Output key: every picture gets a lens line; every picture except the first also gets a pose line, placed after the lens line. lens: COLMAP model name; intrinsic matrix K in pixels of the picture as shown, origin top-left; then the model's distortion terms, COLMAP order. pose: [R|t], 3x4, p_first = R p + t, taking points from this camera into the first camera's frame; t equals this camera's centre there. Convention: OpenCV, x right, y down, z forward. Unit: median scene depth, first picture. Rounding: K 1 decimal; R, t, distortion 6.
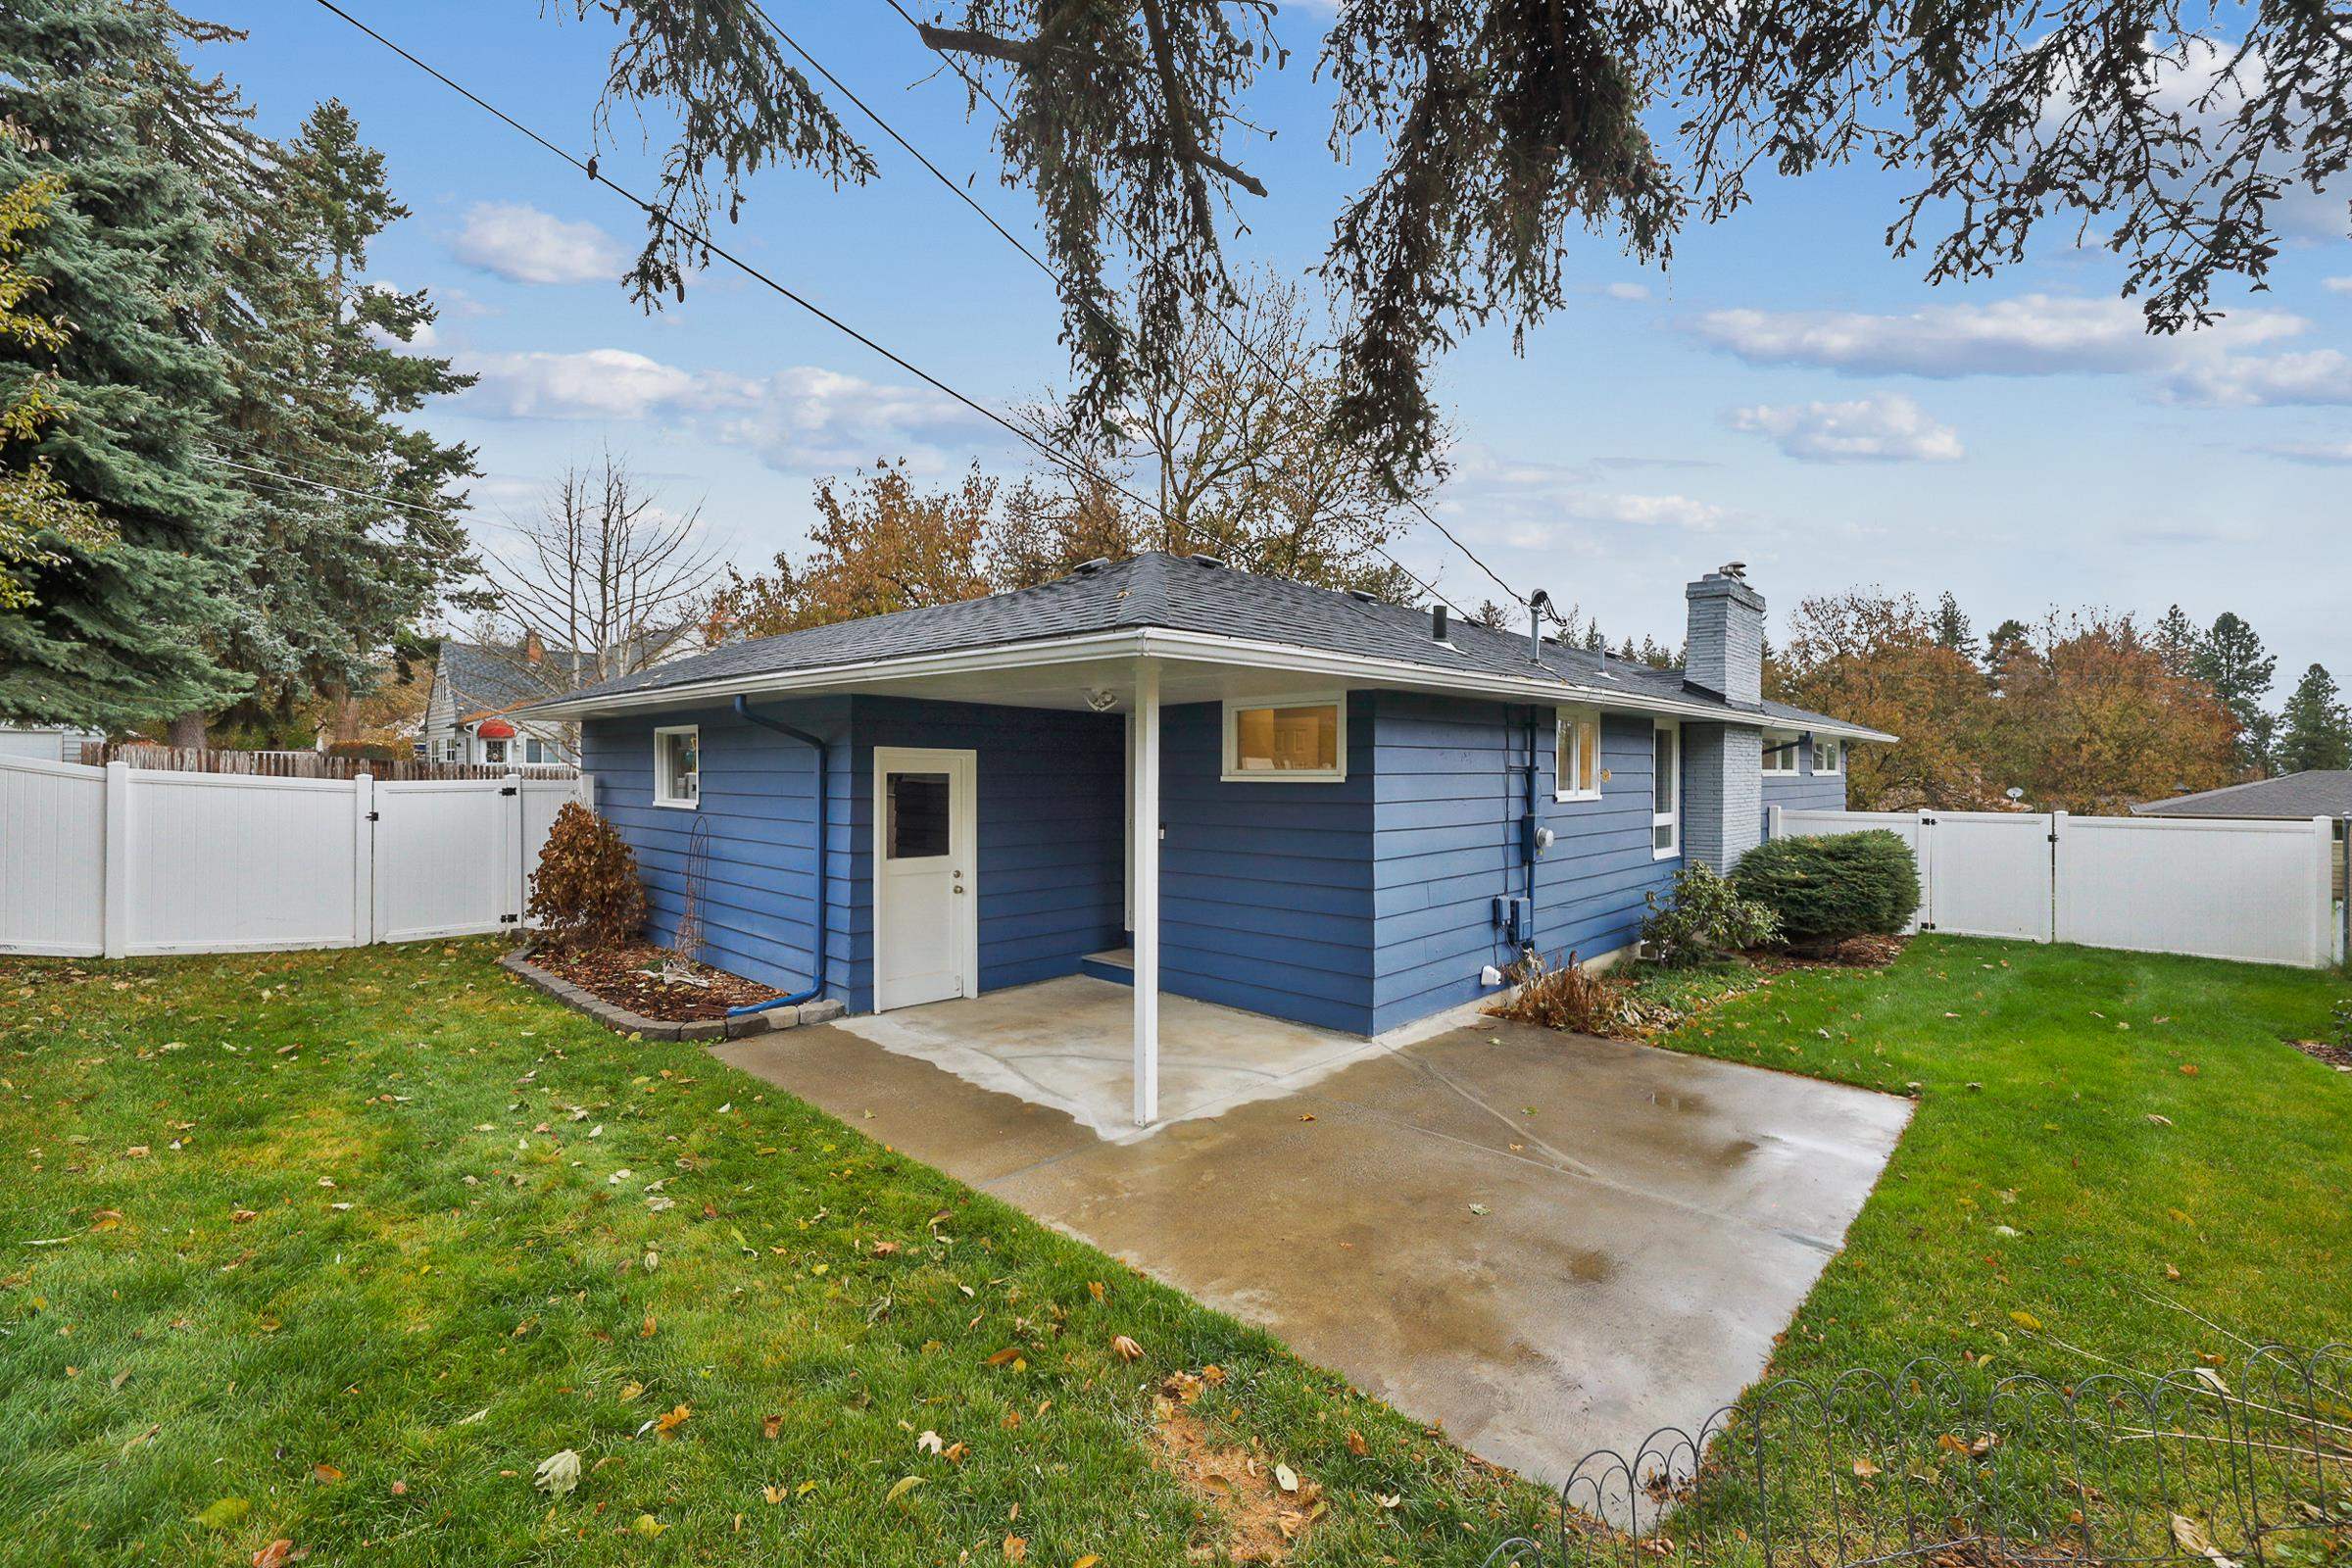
lens RADIAL K [[1006.5, 0, 1181.2], [0, 1006.5, 750.6], [0, 0, 1]] dist [-0.001503, -0.000656]
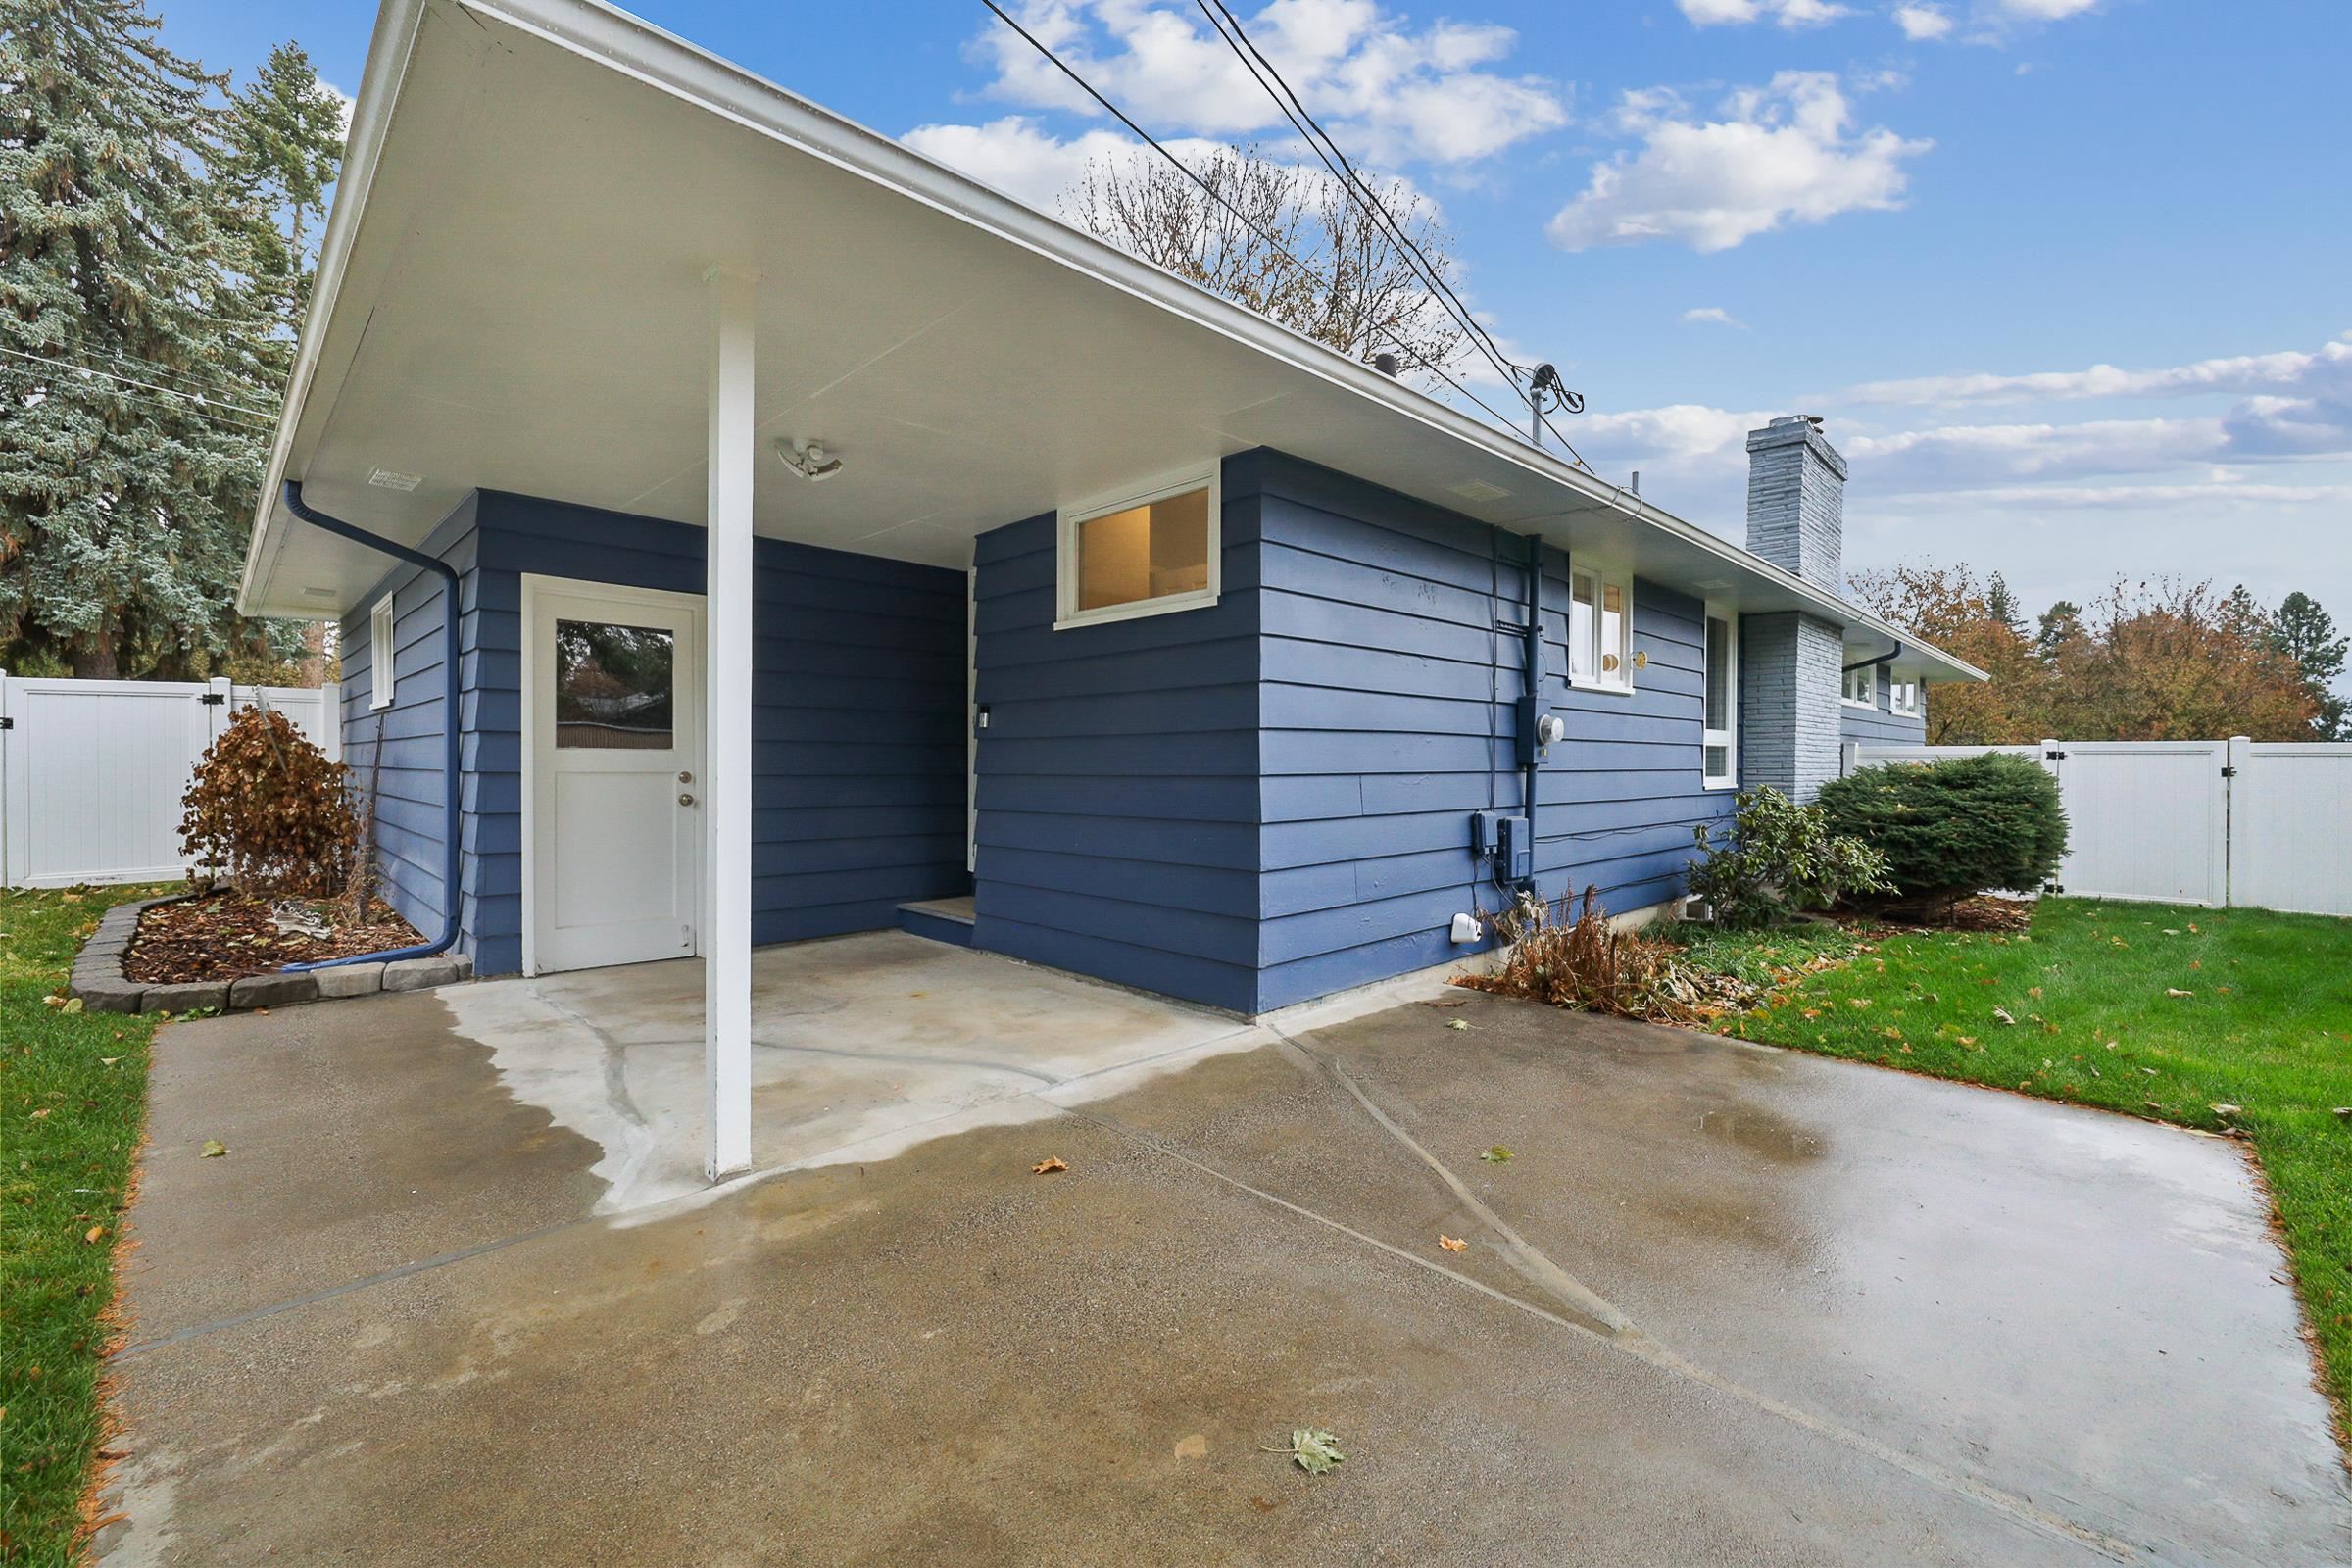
lens RADIAL K [[974.3, 0, 1185.4], [0, 974.3, 759.2], [0, 0, 1]] dist [-0.002737, 0.000562]
pose [[0.999445, -0.000906, -0.033301, 0.137234], [0.001199, 0.999961, 0.008795, 0.101200], [0.033292, -0.008830, 0.999407, 0.334757]]
